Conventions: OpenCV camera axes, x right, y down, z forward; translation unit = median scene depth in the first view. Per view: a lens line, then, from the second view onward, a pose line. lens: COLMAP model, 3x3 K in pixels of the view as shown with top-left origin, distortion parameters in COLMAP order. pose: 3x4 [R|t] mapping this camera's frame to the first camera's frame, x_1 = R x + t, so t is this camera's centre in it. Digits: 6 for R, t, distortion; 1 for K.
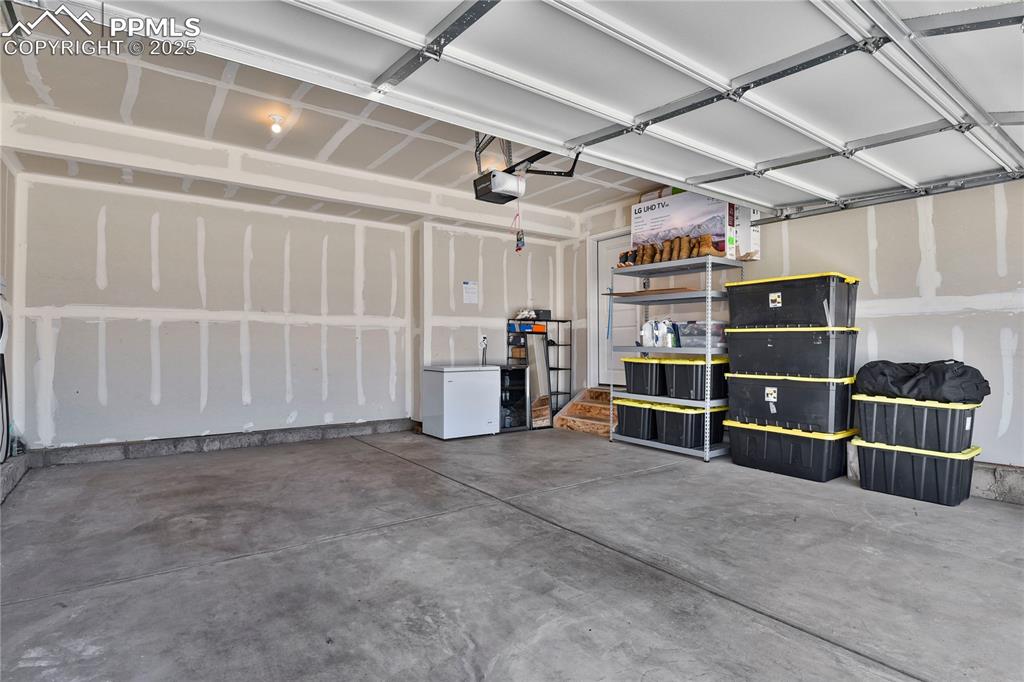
lens RADIAL K [[518.3, 0, 513.4], [0, 518.3, 343.9], [0, 0, 1]] dist [-0.033483, 0.005115]
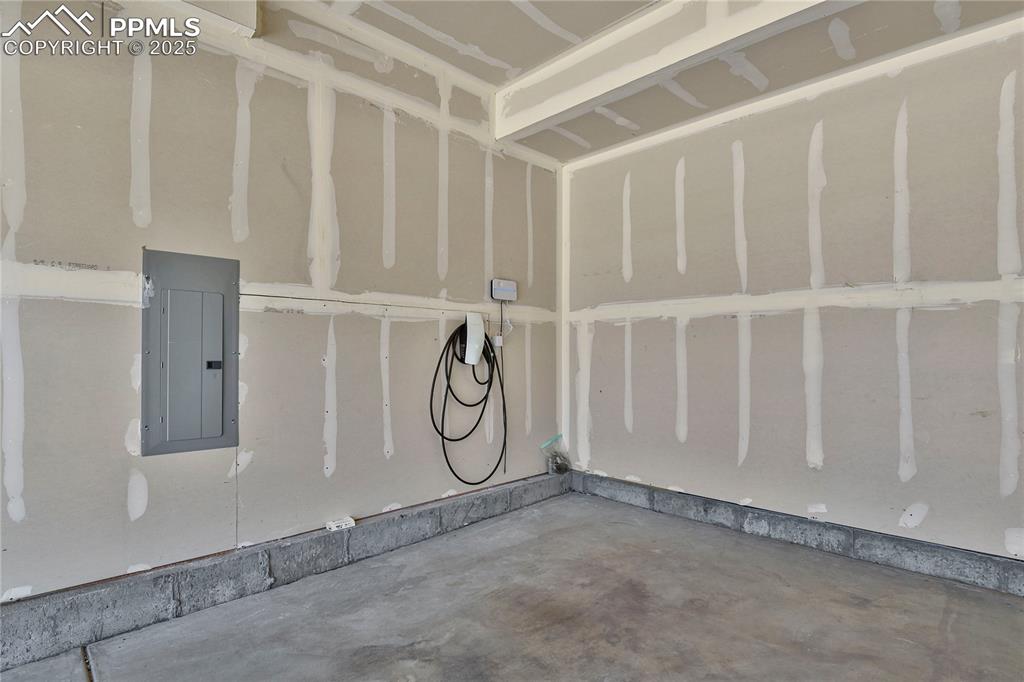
lens RADIAL K [[518.3, 0, 519.1], [0, 518.3, 350.0], [0, 0, 1]] dist [-0.033483, 0.005115]
pose [[0.149379, -0.002291, -0.988777, -0.052238], [0.005412, 0.999984, -0.001499, -0.002695], [0.988765, -0.005128, 0.149389, 0.666239]]
